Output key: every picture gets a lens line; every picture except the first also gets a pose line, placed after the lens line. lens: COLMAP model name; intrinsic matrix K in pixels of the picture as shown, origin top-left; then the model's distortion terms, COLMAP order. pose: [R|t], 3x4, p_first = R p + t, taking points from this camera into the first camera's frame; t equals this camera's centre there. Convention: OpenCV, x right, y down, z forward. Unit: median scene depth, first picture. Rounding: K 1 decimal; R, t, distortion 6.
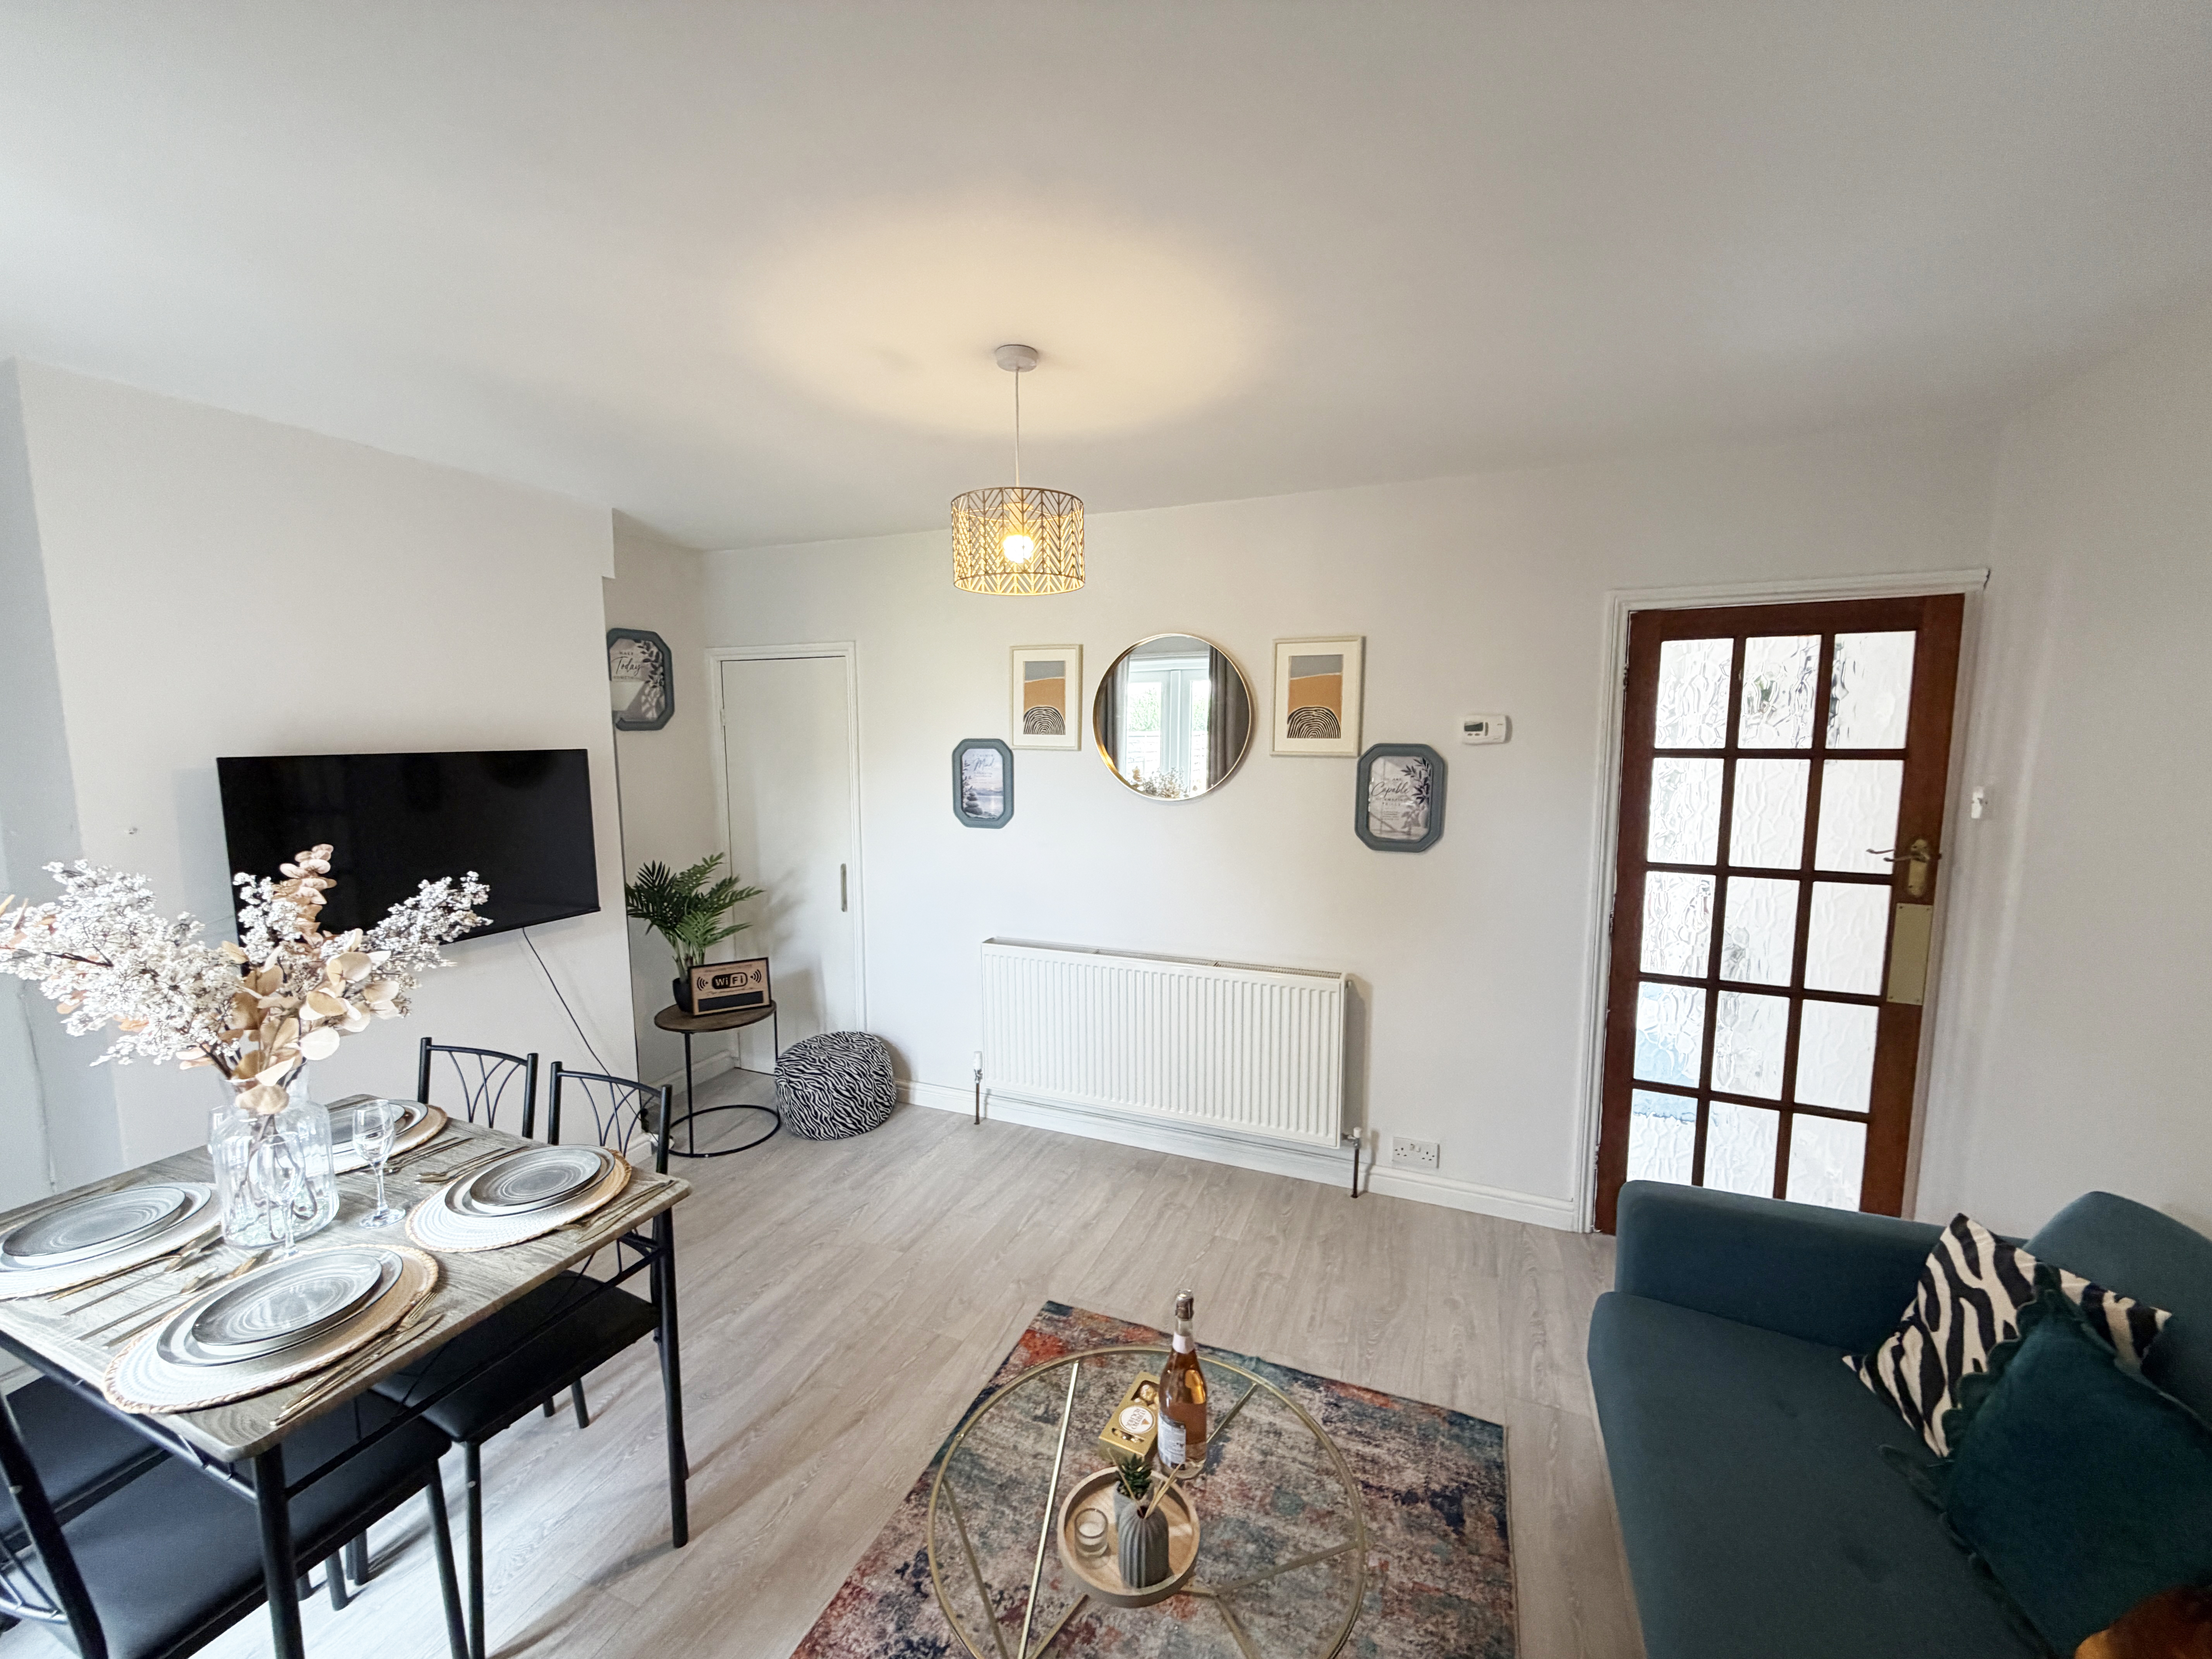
lens RADIAL K [[888.3, 0, 1098.2], [0, 888.3, 823.3], [0, 0, 1]] dist [-0.000864, -0.000074]
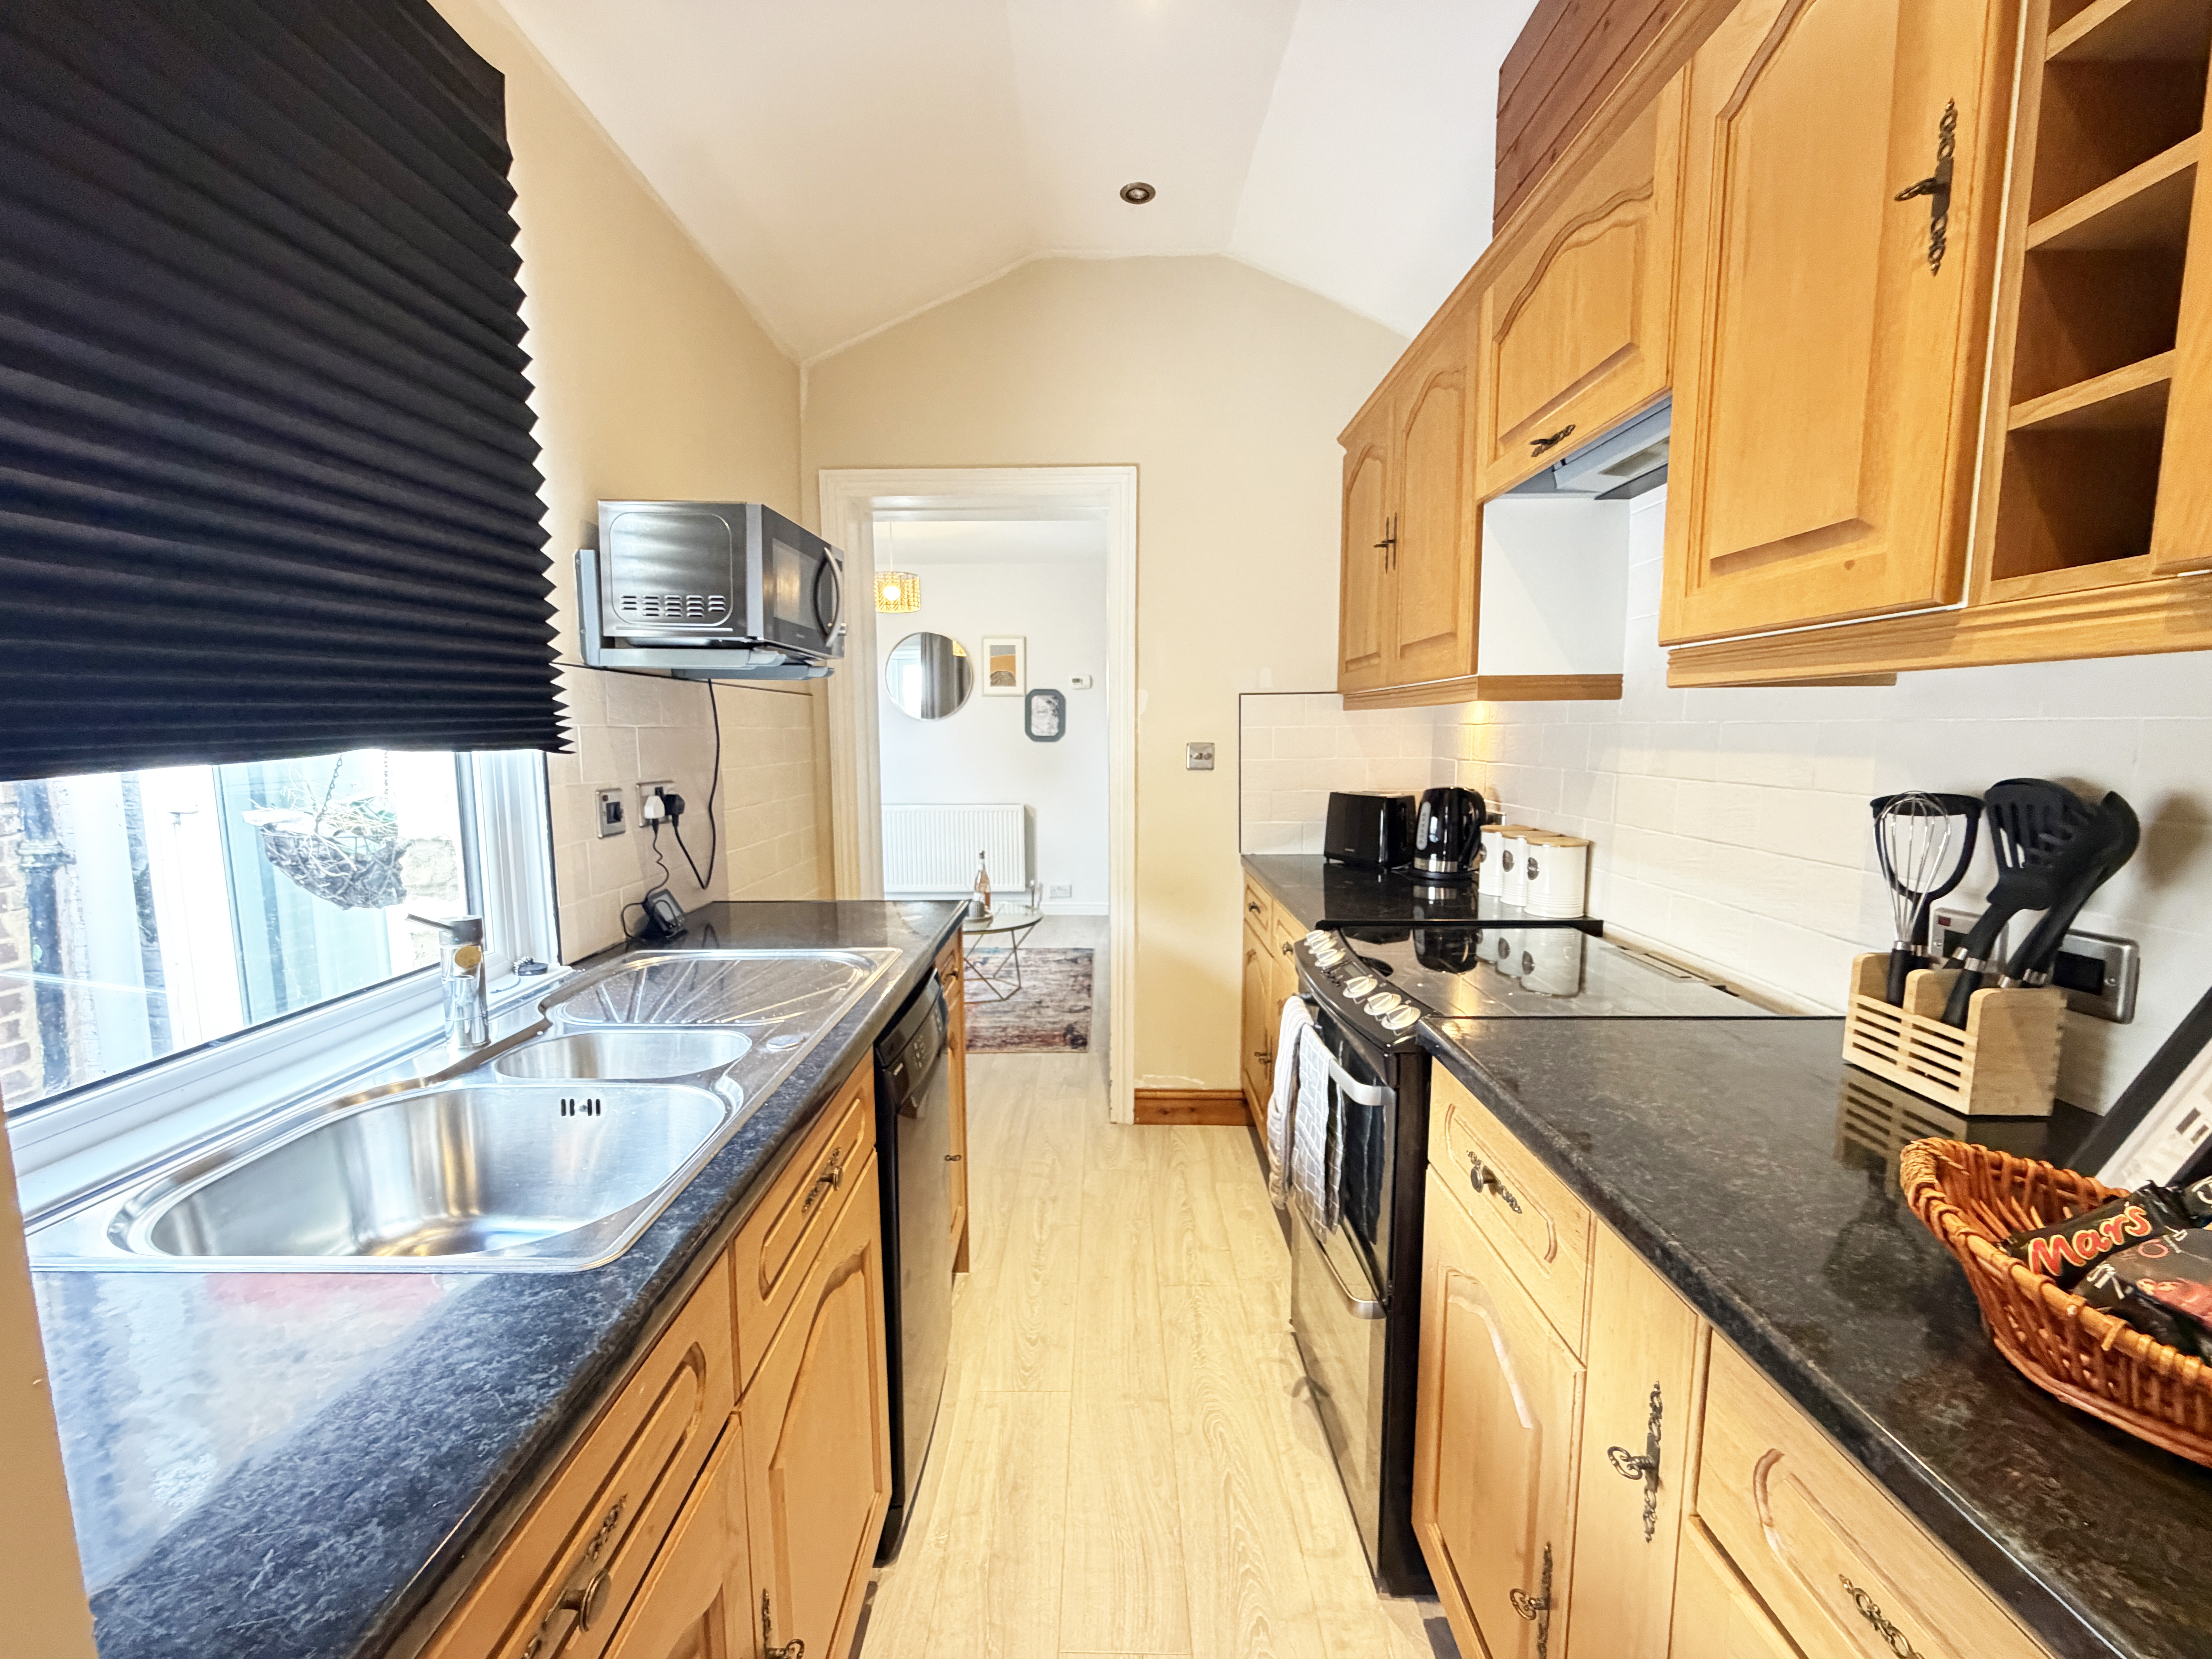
lens RADIAL K [[888.3, 0, 1097.3], [0, 888.3, 821.0], [0, 0, 1]] dist [-0.000864, -0.000074]
pose [[0.931908, -0.047498, 0.359571, -0.292376], [0.041963, 0.998850, 0.023189, 0.168572], [-0.360259, -0.006521, 0.932829, -0.941627]]
